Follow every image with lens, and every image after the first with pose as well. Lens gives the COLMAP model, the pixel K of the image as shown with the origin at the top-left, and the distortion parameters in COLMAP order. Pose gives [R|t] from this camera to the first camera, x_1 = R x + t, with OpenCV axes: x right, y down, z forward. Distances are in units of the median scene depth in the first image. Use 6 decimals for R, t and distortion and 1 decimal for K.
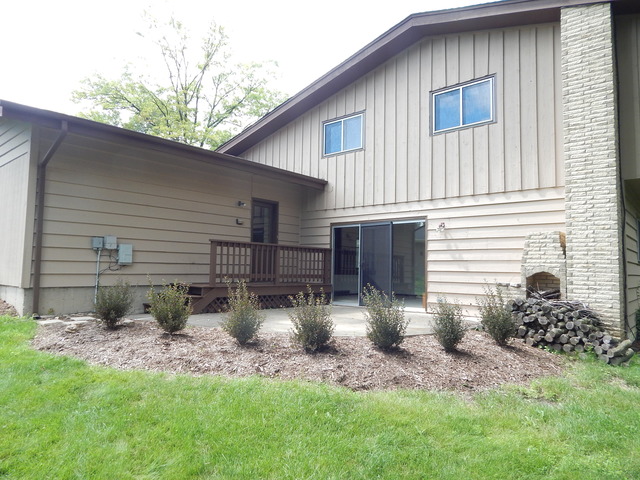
lens RADIAL K [[432.7, 0, 319.7], [0, 432.7, 239.1], [0, 0, 1]] dist [0.025938, -0.006631]
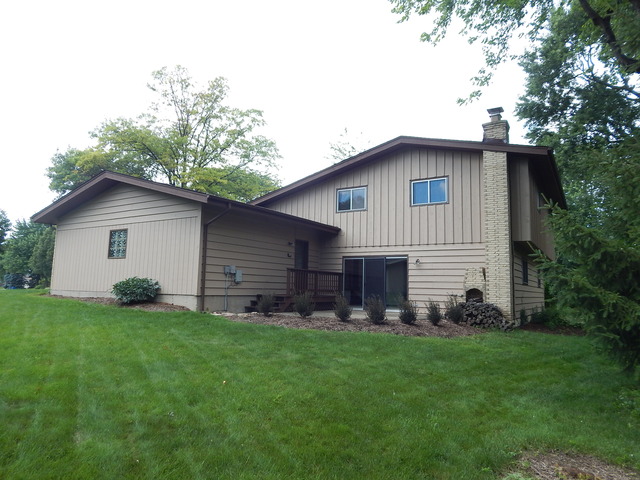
lens RADIAL K [[432.7, 0, 319.7], [0, 432.7, 242.3], [0, 0, 1]] dist [0.025938, -0.006631]
pose [[0.987994, 0.021647, 0.152967, -0.366307], [-0.016325, 0.999220, -0.035966, -0.037373], [-0.153626, 0.033037, 0.987577, -0.631448]]
